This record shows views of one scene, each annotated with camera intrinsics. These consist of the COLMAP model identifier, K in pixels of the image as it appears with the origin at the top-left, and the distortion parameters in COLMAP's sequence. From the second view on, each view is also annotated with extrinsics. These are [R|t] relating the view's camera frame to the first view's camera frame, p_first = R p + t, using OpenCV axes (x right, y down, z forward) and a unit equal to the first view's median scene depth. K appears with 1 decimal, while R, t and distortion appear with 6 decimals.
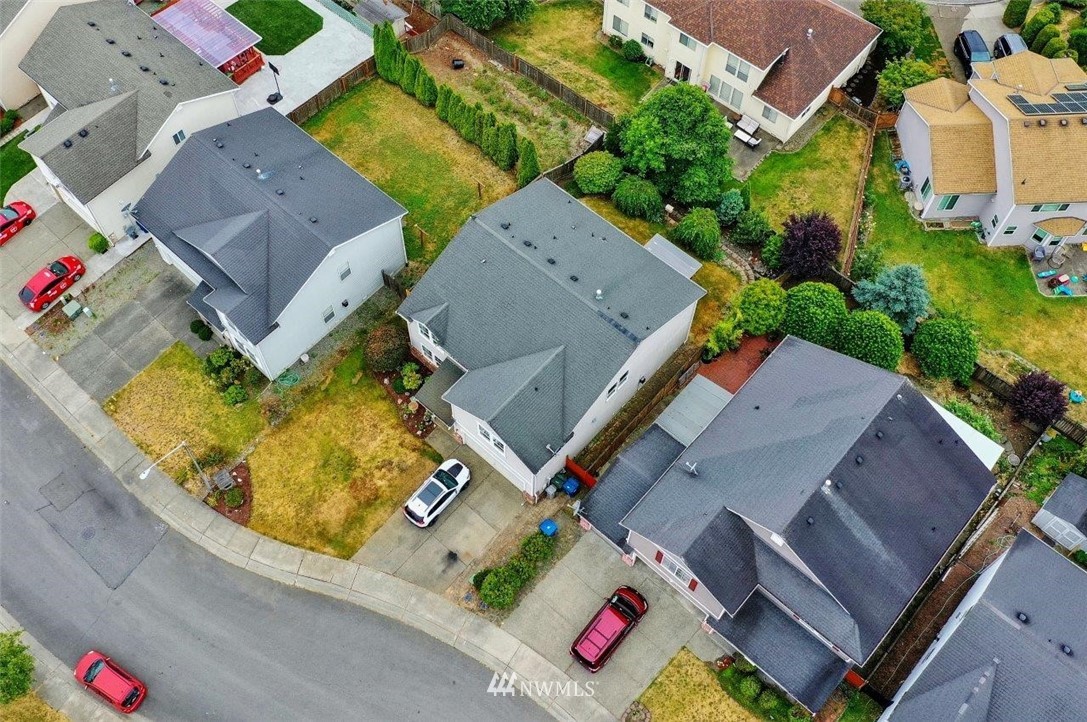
lens RADIAL K [[1099.2, 0, 507.4], [0, 1099.2, 359.4], [0, 0, 1]] dist [0.008963, -0.011072]
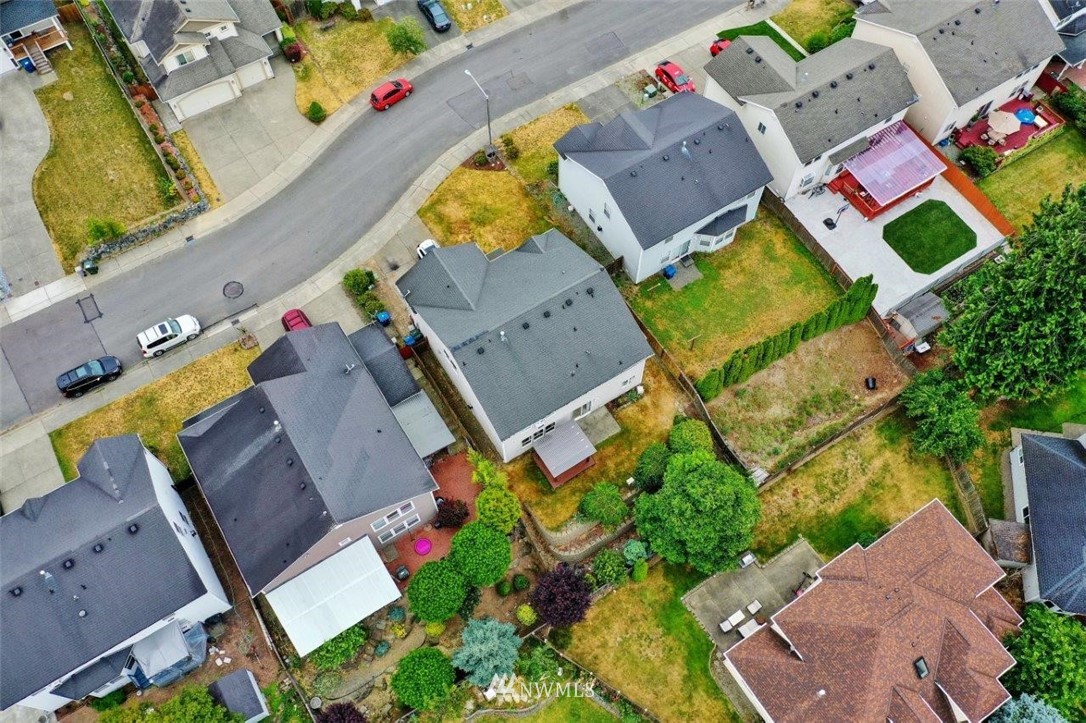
lens RADIAL K [[842.0, 0, 506.2], [0, 842.0, 365.5], [0, 0, 1]] dist [0.001170, 0.001710]
pose [[-0.280376, 0.863788, -0.418641, 0.469024], [-0.822100, 0.009057, 0.569271, -0.555306], [0.495521, 0.503775, 0.707581, 0.323769]]
